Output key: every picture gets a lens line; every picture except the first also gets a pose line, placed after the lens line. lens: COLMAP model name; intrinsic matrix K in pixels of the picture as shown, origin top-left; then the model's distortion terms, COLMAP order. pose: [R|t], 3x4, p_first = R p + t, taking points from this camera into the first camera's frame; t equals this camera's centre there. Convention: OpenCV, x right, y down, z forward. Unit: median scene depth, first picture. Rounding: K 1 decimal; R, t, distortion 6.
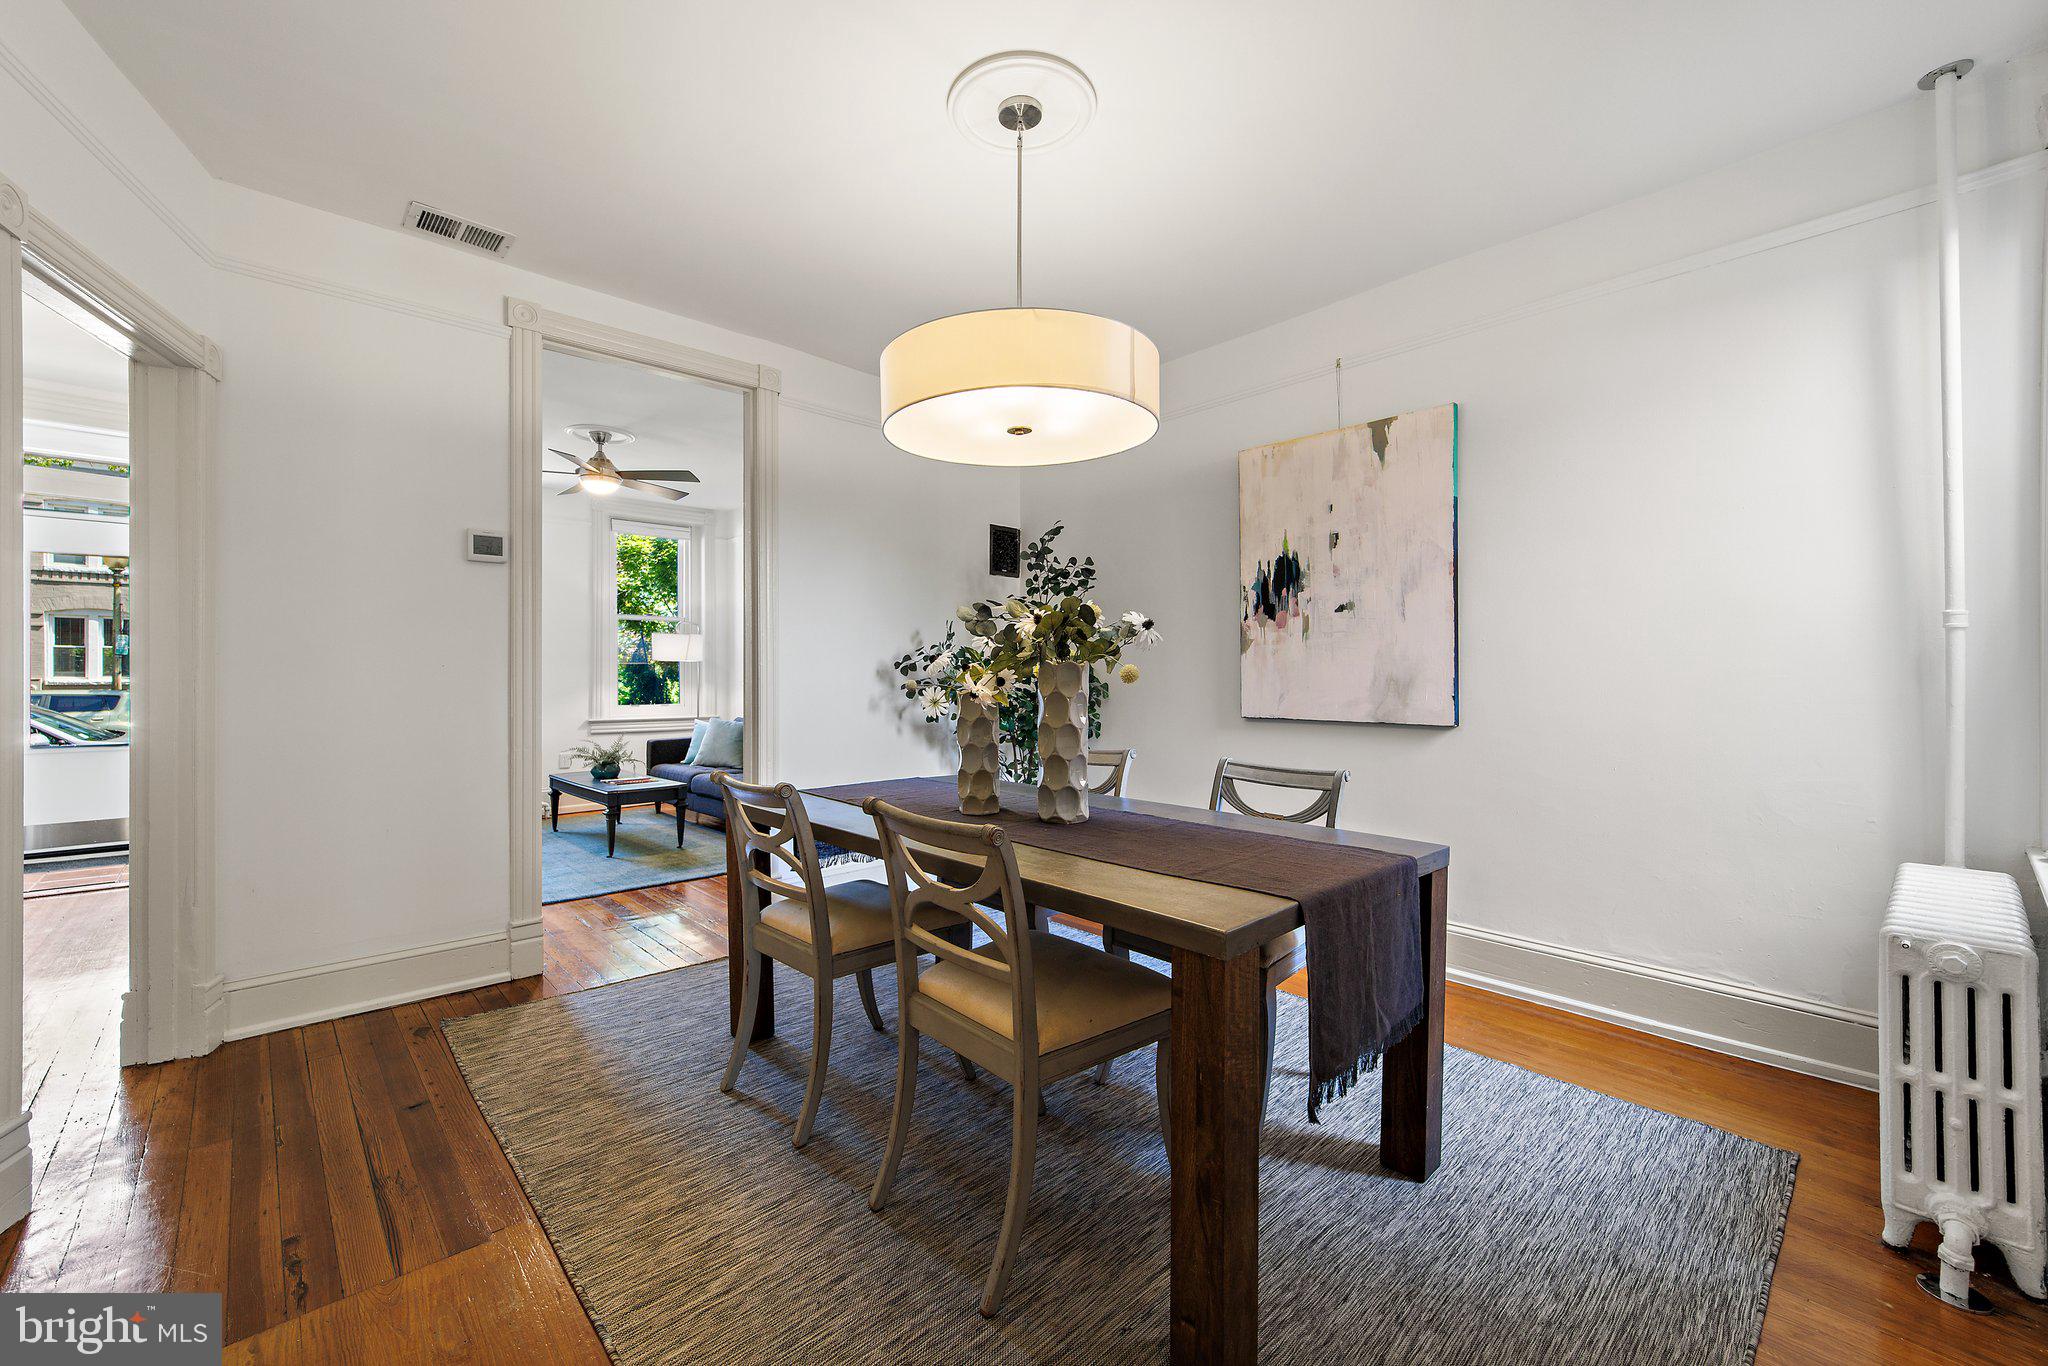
lens RADIAL K [[819.2, 0, 1027.4], [0, 819.2, 675.9], [0, 0, 1]] dist [-0.001123, -0.000284]
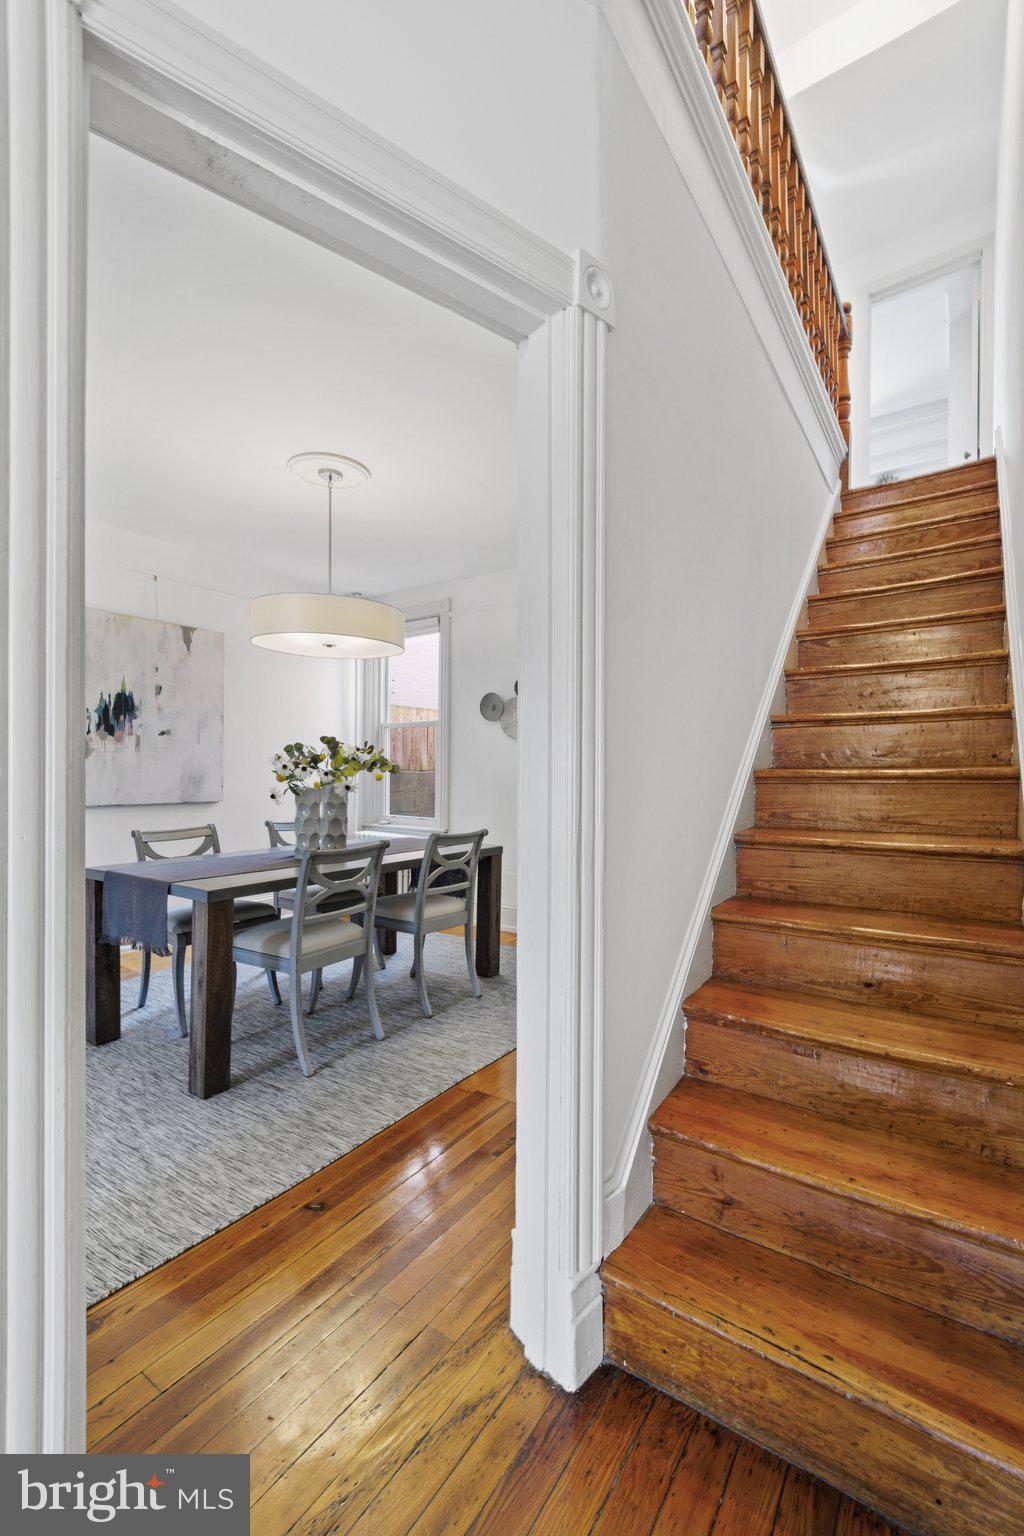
lens RADIAL K [[646.6, 0, 516.1], [0, 646.6, 770.0], [0, 0, 1]] dist [0.002631, 0.000014]
pose [[-0.212379, 0.003735, 0.977180, -1.002400], [-0.001154, 0.999991, -0.004073, -0.006075], [-0.977187, -0.001993, -0.212373, 0.588457]]
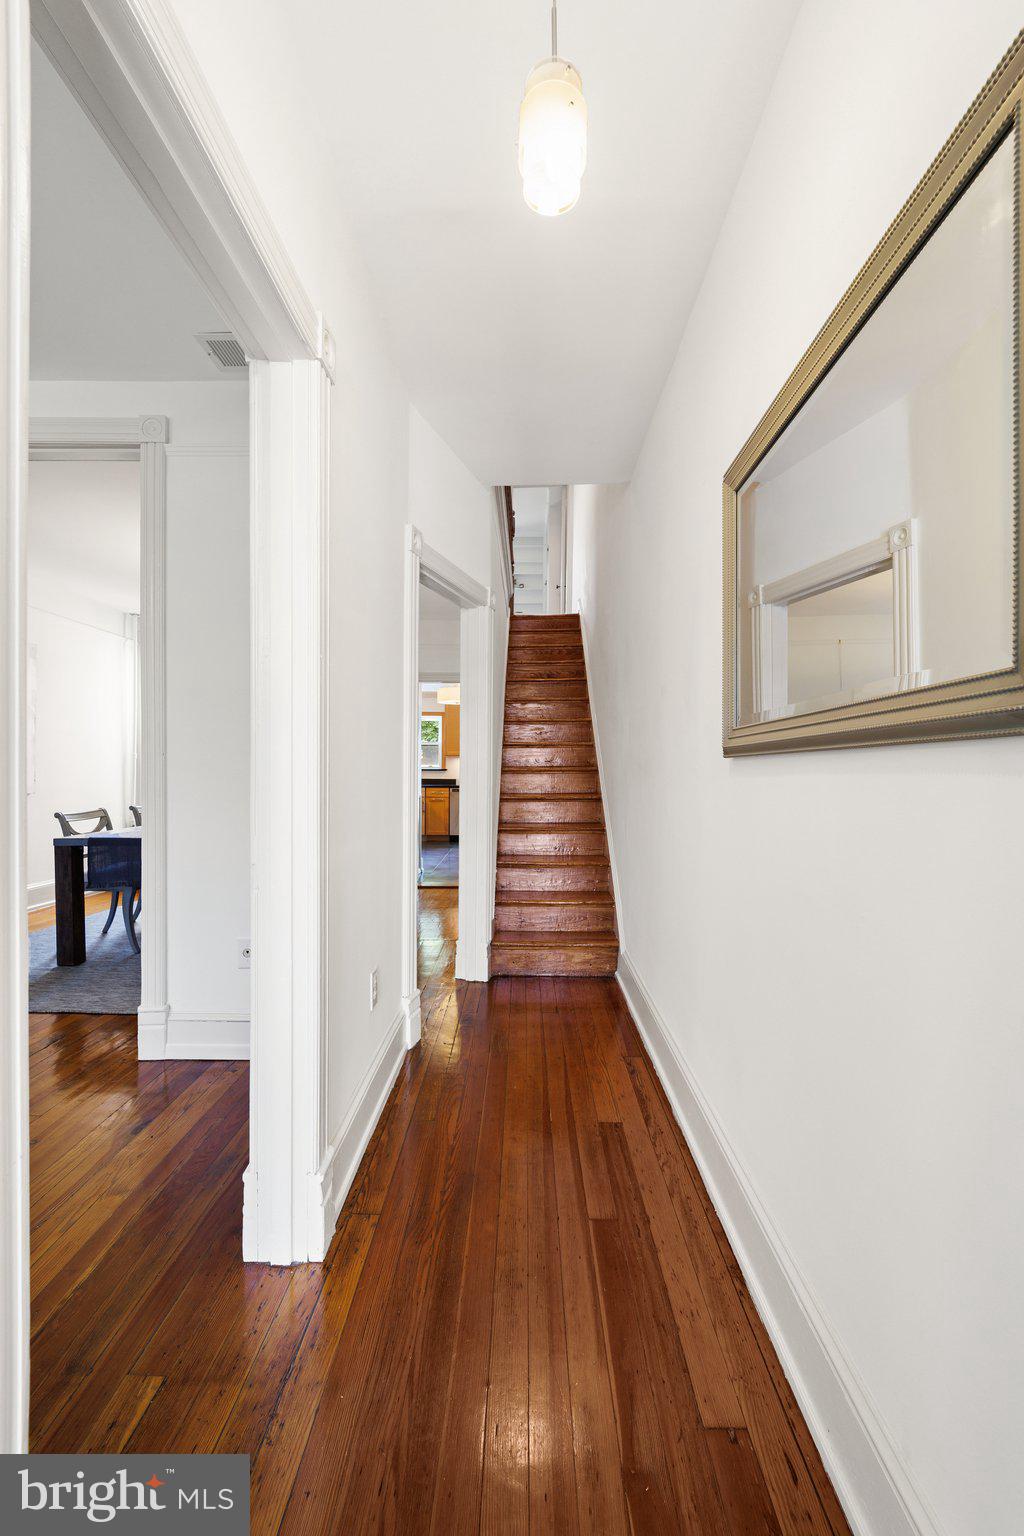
lens RADIAL K [[620.9, 0, 503.8], [0, 620.9, 748.8], [0, 0, 1]] dist [-0.002561, -0.000377]
pose [[-0.705779, 0.024220, 0.708018, -1.367495], [-0.000724, 0.999390, -0.034909, -0.001826], [-0.708431, -0.025150, -0.705331, 1.147830]]
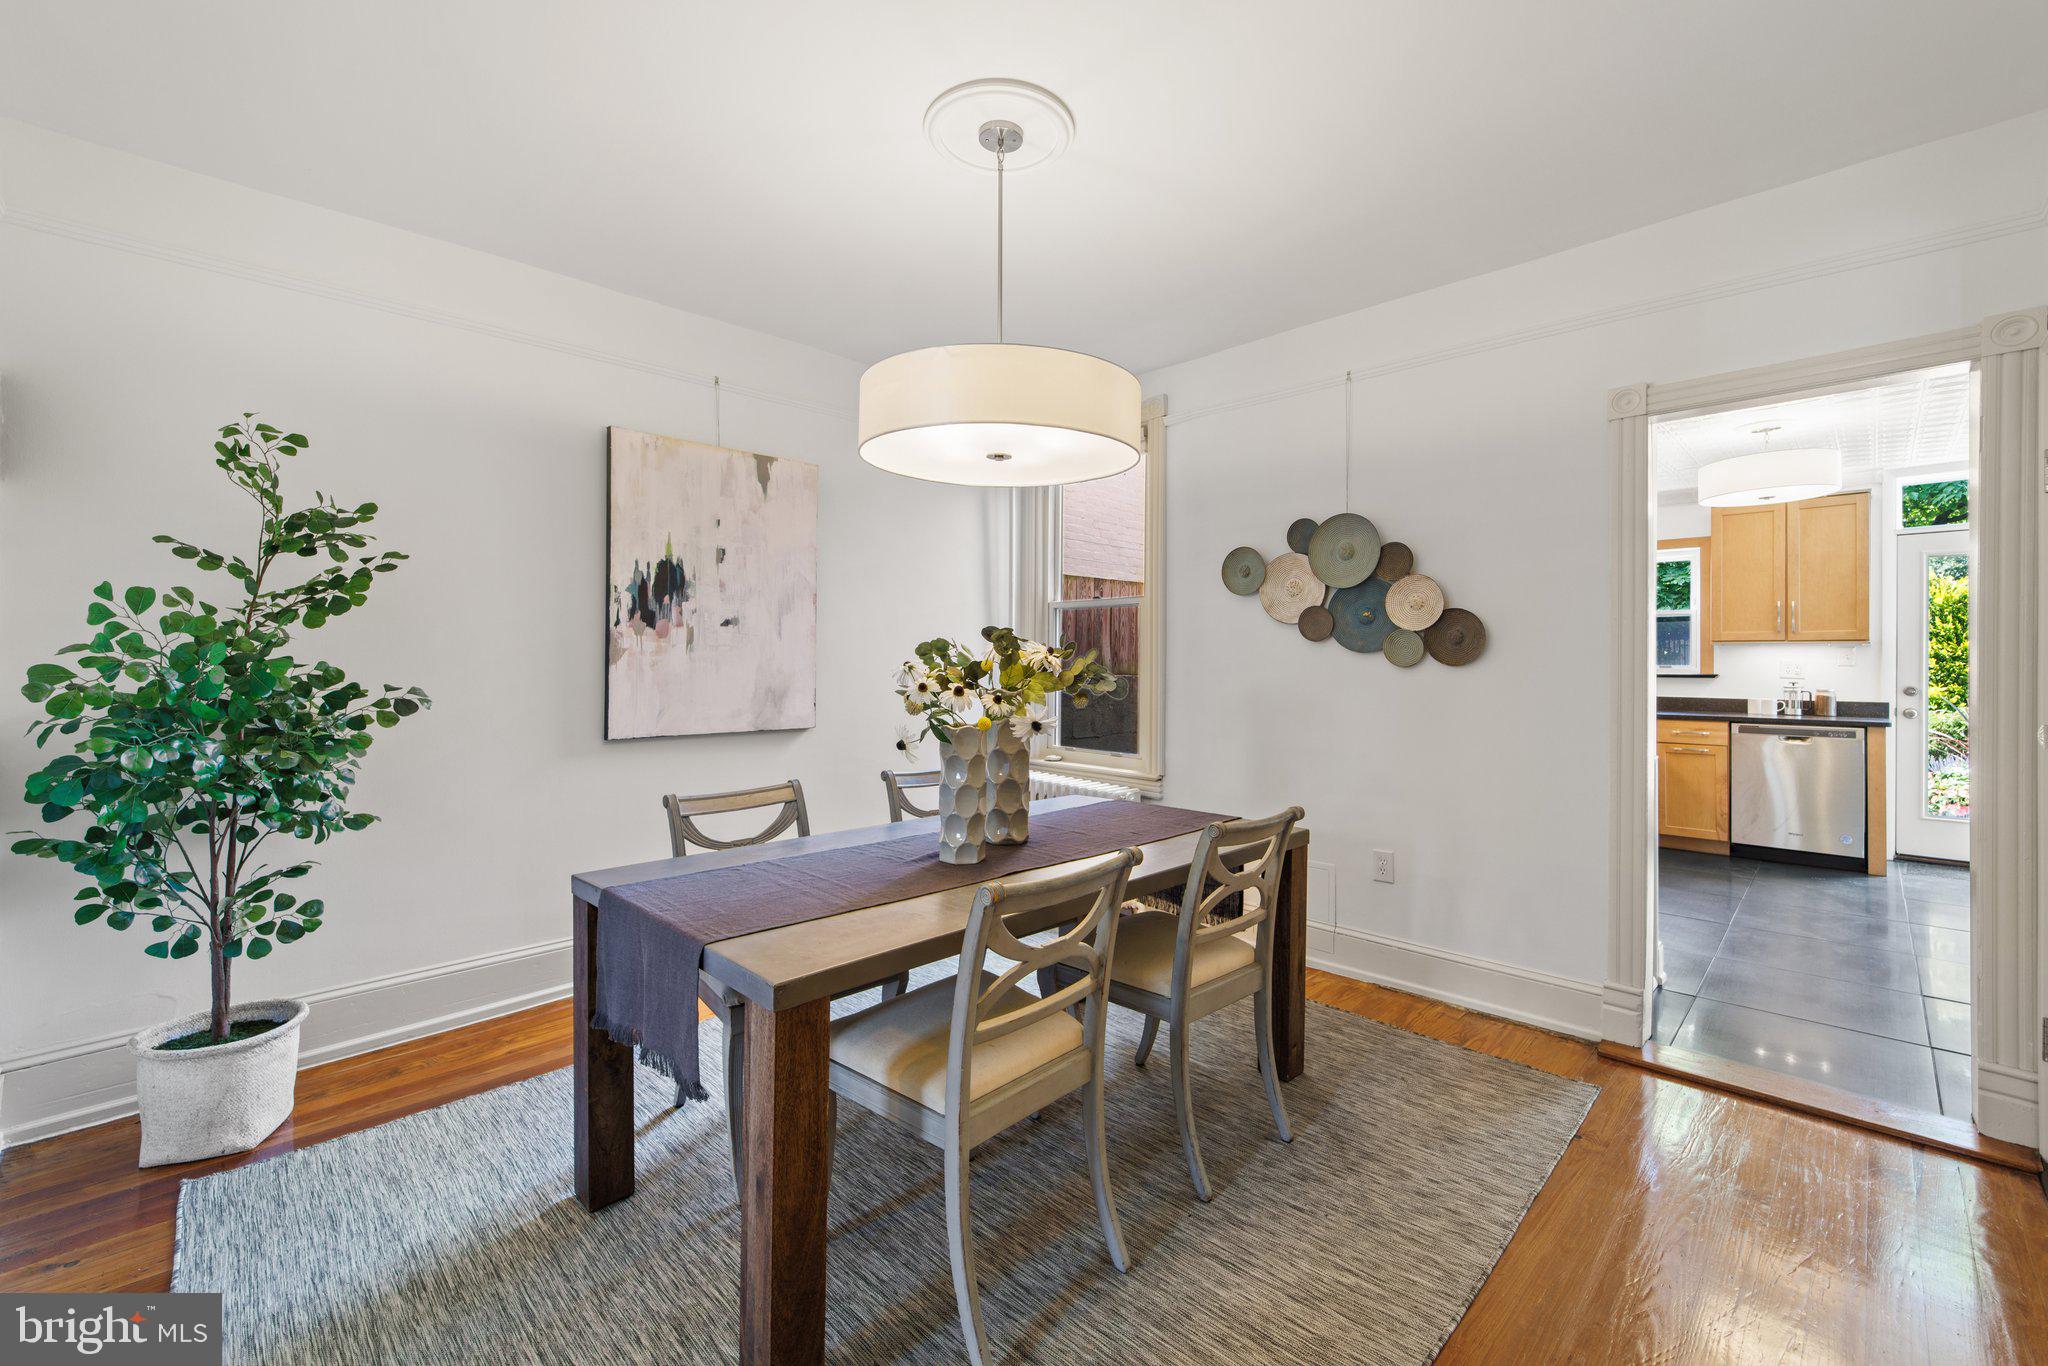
lens RADIAL K [[827.9, 0, 1016.2], [0, 827.9, 661.9], [0, 0, 1]] dist [-0.002561, -0.000377]
pose [[-0.020790, 0.003873, 0.999776, -0.658501], [-0.000574, 0.999992, -0.003886, -0.029663], [-0.999784, -0.000655, -0.020787, 0.655874]]
